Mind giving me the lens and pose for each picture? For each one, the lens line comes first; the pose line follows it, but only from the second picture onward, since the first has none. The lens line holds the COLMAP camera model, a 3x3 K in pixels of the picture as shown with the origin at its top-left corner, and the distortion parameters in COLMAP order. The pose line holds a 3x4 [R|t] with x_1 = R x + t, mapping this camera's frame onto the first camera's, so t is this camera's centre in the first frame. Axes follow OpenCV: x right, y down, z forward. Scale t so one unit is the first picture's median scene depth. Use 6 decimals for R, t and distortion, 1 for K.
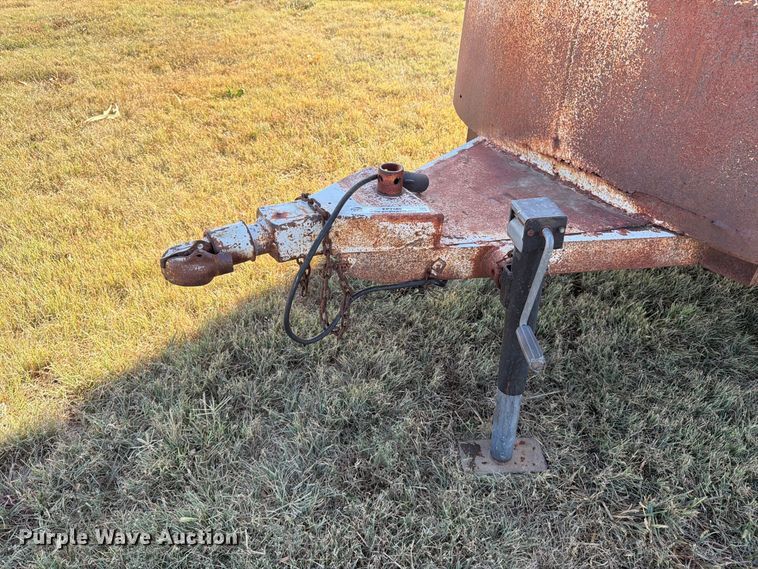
lens RADIAL K [[541.7, 0, 373.9], [0, 541.7, 277.8], [0, 0, 1]] dist [0.046064, -0.061710]
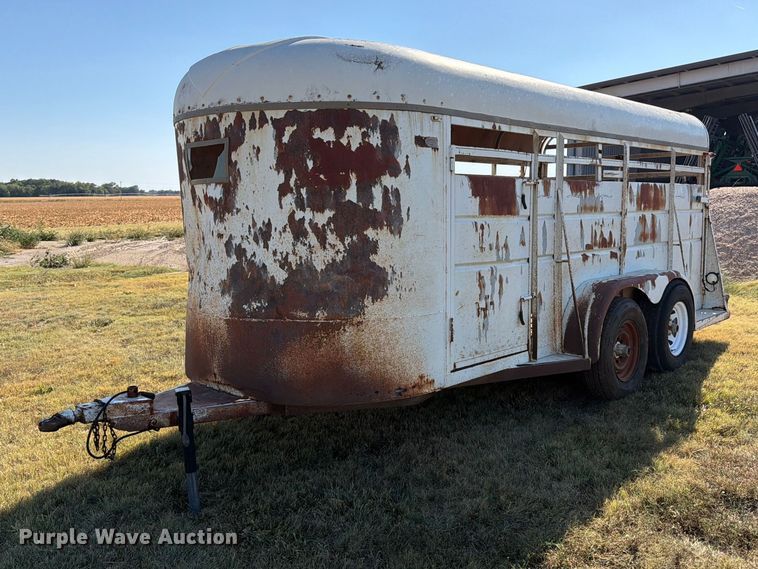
lens RADIAL K [[692.0, 0, 405.3], [0, 692.0, 282.6], [0, 0, 1]] dist [0.165175, -0.354540]
pose [[0.957274, -0.069822, 0.280628, 0.300259], [0.193158, 0.876576, -0.440800, 0.885484], [-0.215214, 0.476171, 0.852610, -1.929066]]
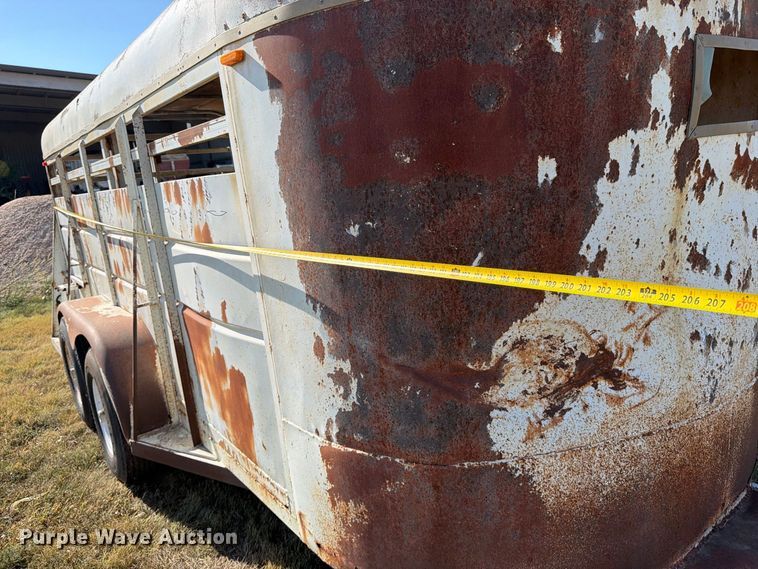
lens RADIAL K [[541.7, 0, 373.9], [0, 541.7, 277.8], [0, 0, 1]] dist [0.046064, -0.061710]
pose [[-0.113298, -0.213221, 0.970412, -0.654024], [0.633663, 0.736775, 0.235867, -1.411133], [-0.765268, 0.641638, 0.051635, 1.207635]]
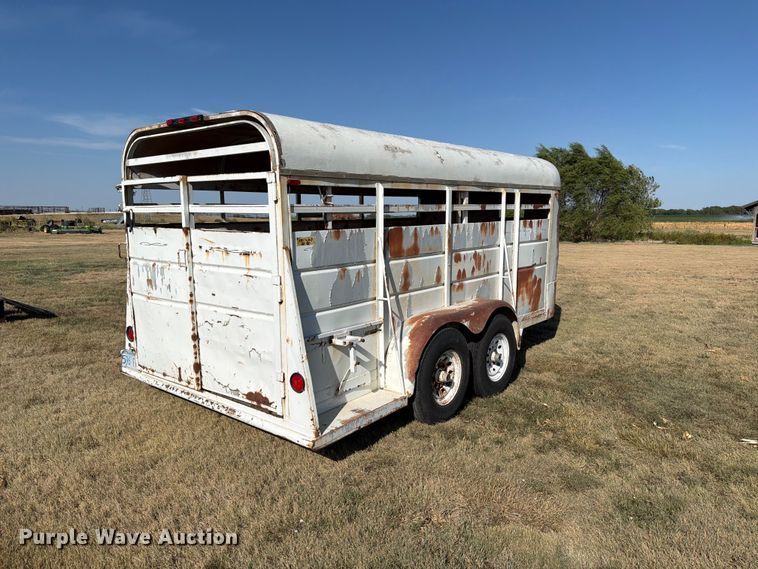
lens RADIAL K [[536.0, 0, 384.1], [0, 536.0, 287.6], [0, 0, 1]] dist [0.110565, -0.123585]
pose [[-0.940794, 0.025402, -0.338026, 3.633262], [-0.208097, 0.743889, 0.635079, -3.777187], [0.267586, 0.667821, -0.694560, 4.696273]]
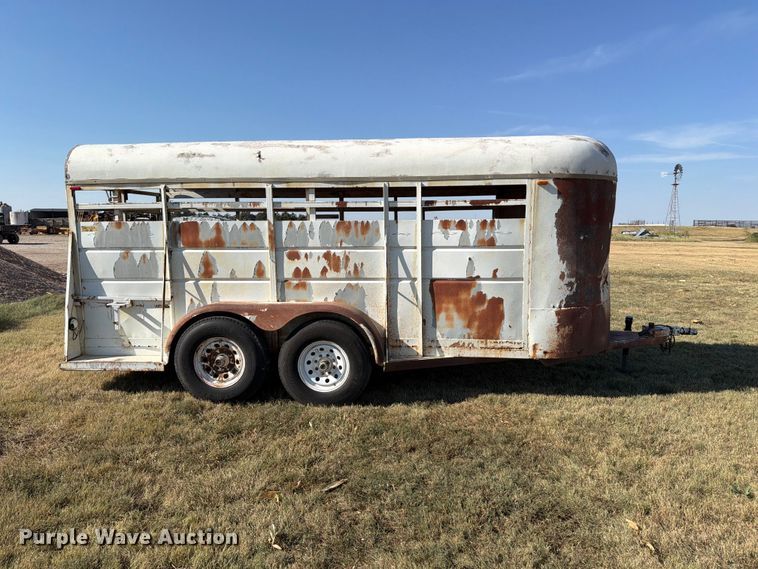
lens RADIAL K [[524.2, 0, 379.0], [0, 524.2, 284.5], [0, 0, 1]] dist [0.086040, -0.120337]
pose [[-0.813813, -0.092049, 0.573791, -0.592646], [0.312636, 0.762965, 0.565812, -3.382103], [-0.489865, 0.639853, -0.592133, 4.093674]]
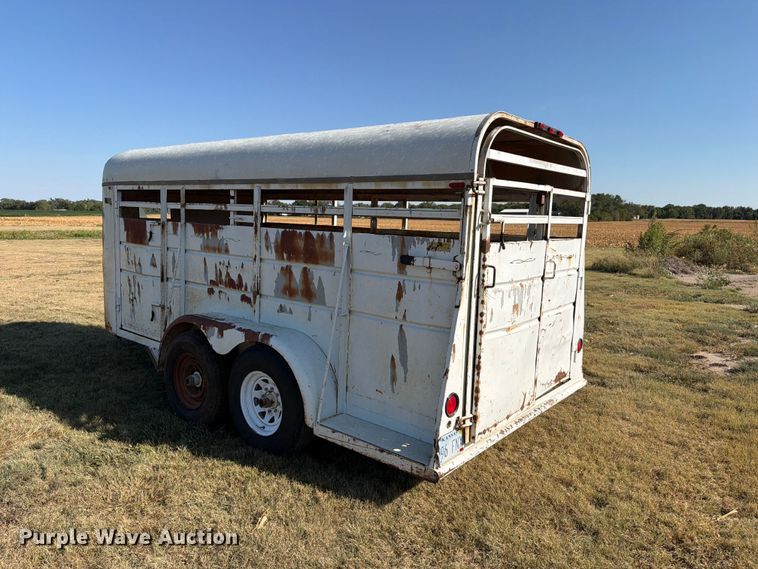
lens RADIAL K [[541.7, 0, 373.9], [0, 541.7, 277.8], [0, 0, 1]] dist [0.046064, -0.061710]
pose [[0.333278, 0.092682, -0.938262, 5.979904], [-0.547255, 0.829376, -0.112463, -1.025081], [0.767748, 0.550950, 0.327134, 0.752970]]
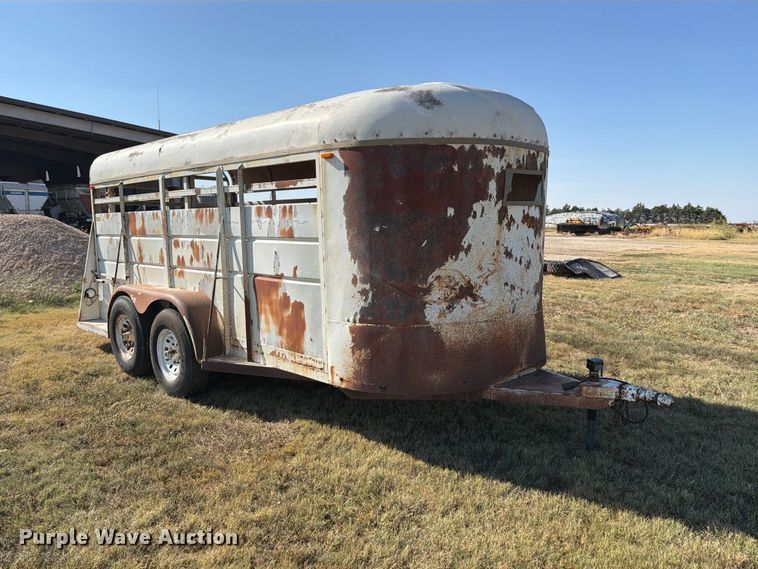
lens RADIAL K [[555.0, 0, 379.0], [0, 555.0, 284.5], [0, 0, 1]] dist [0.111009, -0.144368]
pose [[-0.254893, -0.134356, 0.957590, -2.180300], [0.546135, 0.797227, 0.257227, -1.719061], [-0.797976, 0.588538, -0.129831, 1.710992]]
